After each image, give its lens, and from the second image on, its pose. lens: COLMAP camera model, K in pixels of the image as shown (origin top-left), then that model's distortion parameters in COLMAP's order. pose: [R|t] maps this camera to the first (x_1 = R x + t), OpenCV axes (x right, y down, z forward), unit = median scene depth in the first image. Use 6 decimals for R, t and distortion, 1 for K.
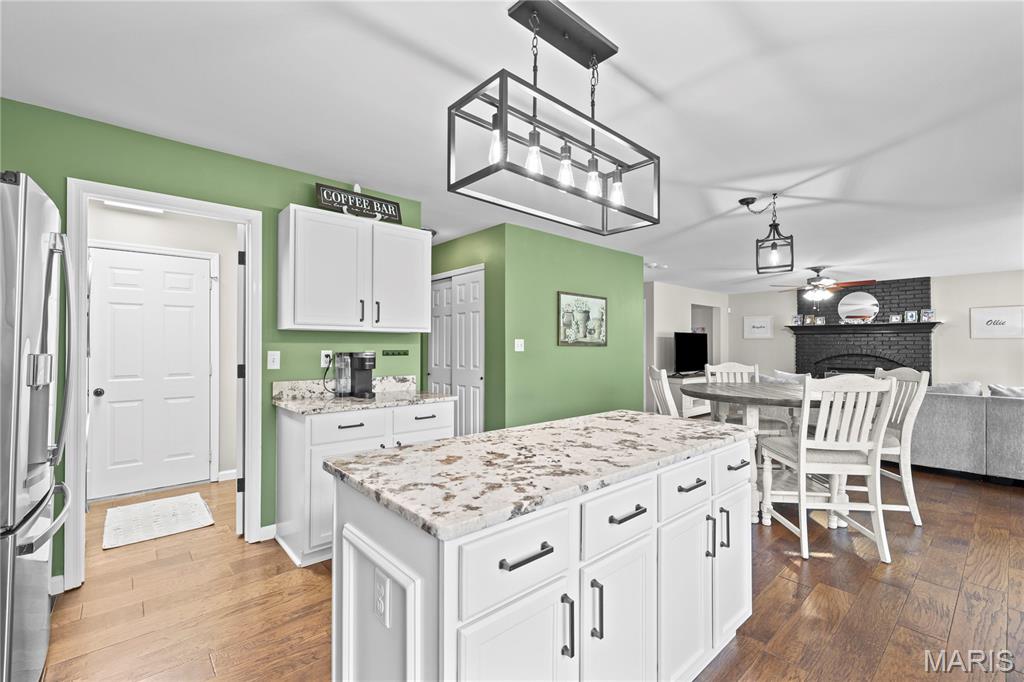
lens RADIAL K [[446.6, 0, 513.4], [0, 446.6, 342.8], [0, 0, 1]] dist [0.003464, 0.000430]
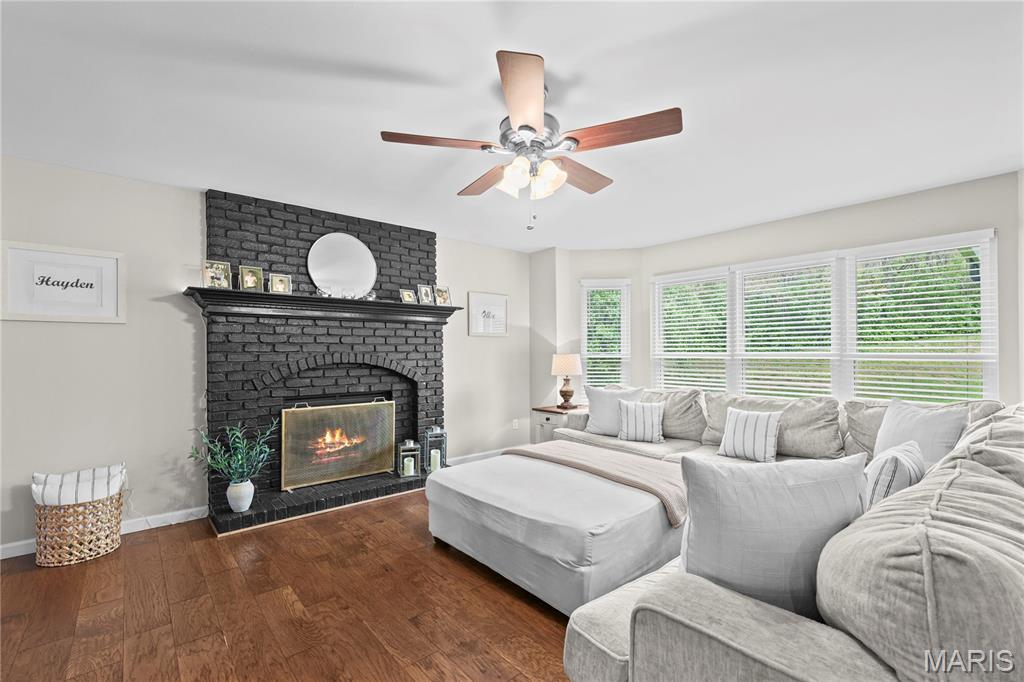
lens RADIAL K [[446.6, 0, 514.4], [0, 446.6, 347.1], [0, 0, 1]] dist [0.003464, 0.000430]
pose [[0.030002, 0.004126, 0.999541, 0.325275], [-0.002242, 0.999989, -0.004061, 0.010140], [-0.999547, -0.002119, 0.030011, 0.872000]]
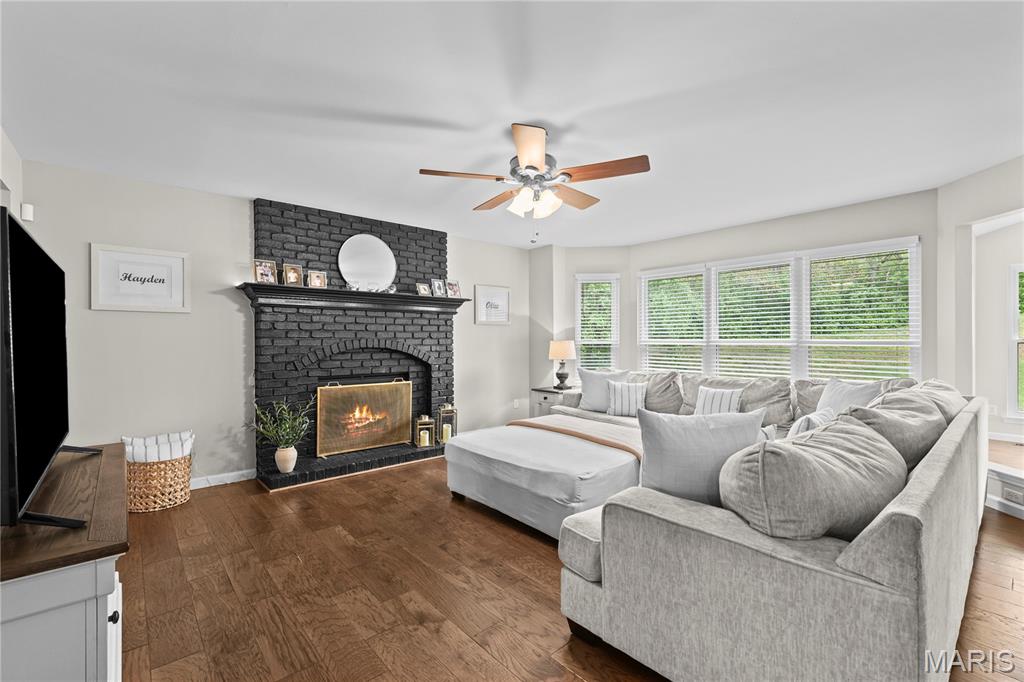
lens RADIAL K [[446.6, 0, 520.0], [0, 446.6, 335.5], [0, 0, 1]] dist [0.003464, 0.000430]
pose [[0.010280, 0.001849, 0.999945, 0.245092], [-0.004738, 0.999987, -0.001800, 0.011114], [-0.999936, -0.004720, 0.010289, 0.877286]]
